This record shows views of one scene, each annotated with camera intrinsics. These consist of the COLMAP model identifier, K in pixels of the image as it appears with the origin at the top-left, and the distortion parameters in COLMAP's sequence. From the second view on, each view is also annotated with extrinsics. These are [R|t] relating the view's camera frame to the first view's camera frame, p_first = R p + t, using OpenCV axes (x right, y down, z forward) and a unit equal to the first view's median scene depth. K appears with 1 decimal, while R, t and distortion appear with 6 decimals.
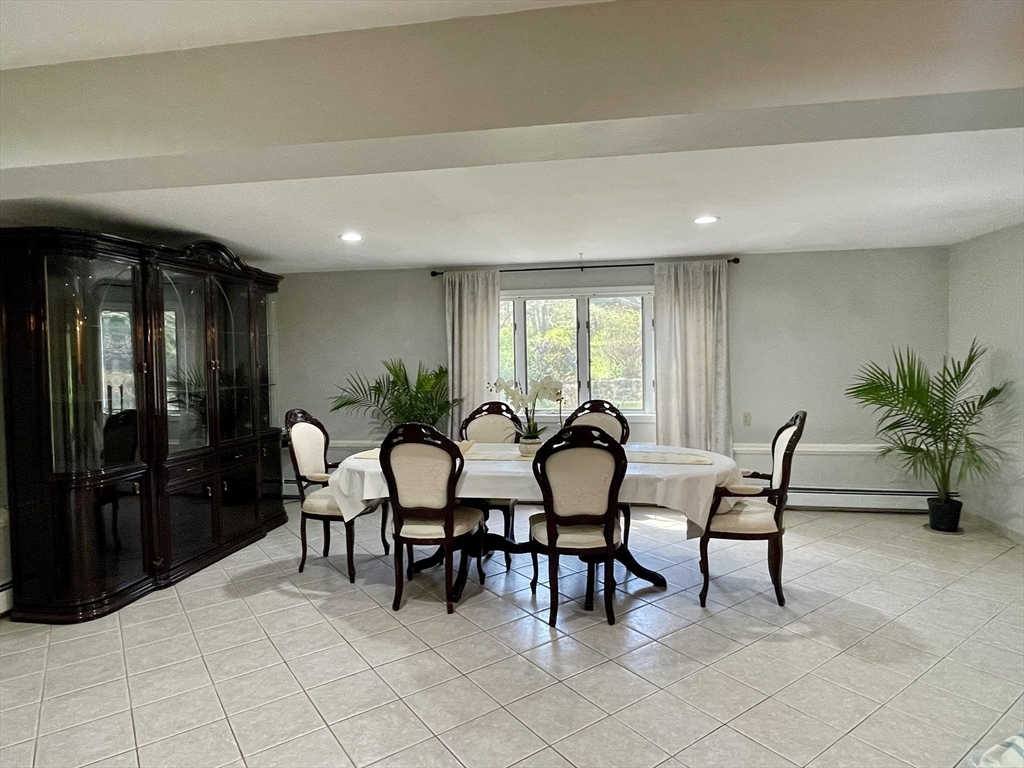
lens RADIAL K [[596.6, 0, 510.7], [0, 596.6, 383.4], [0, 0, 1]] dist [-0.009543, -0.001062]
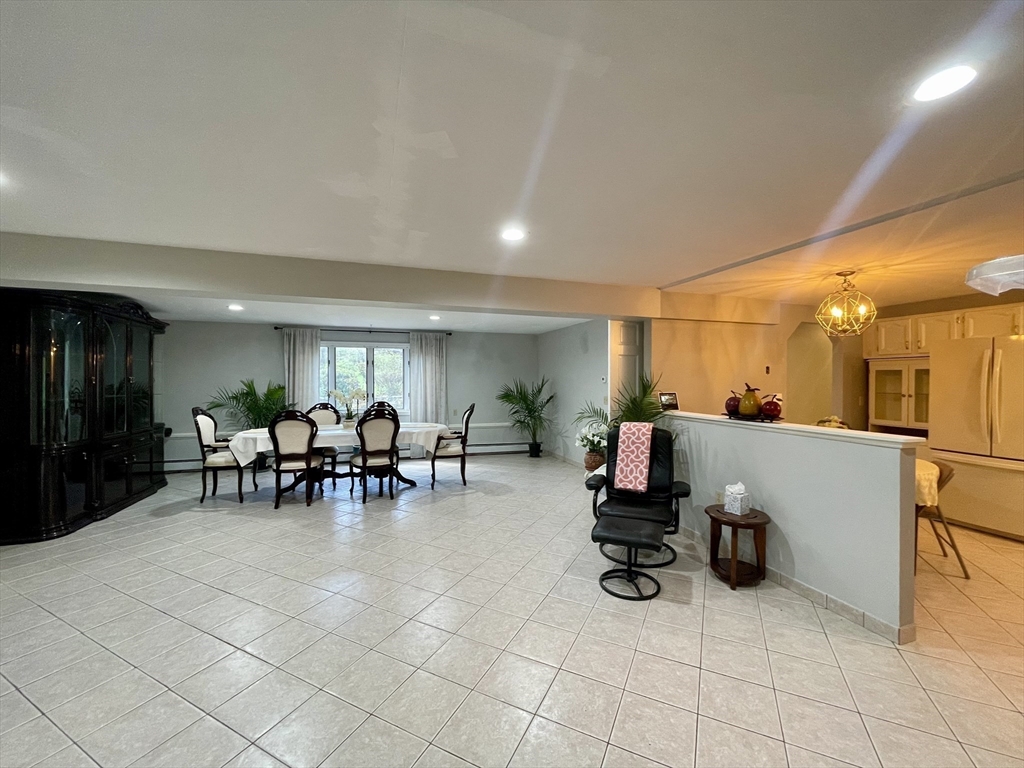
lens RADIAL K [[412.9, 0, 511.1], [0, 412.9, 385.3], [0, 0, 1]] dist [0.003395, 0.000747]
pose [[0.882492, 0.014598, 0.470101, -0.141658], [0.004806, 0.999186, -0.040049, 0.037164], [-0.470303, 0.037603, 0.881704, -0.484341]]
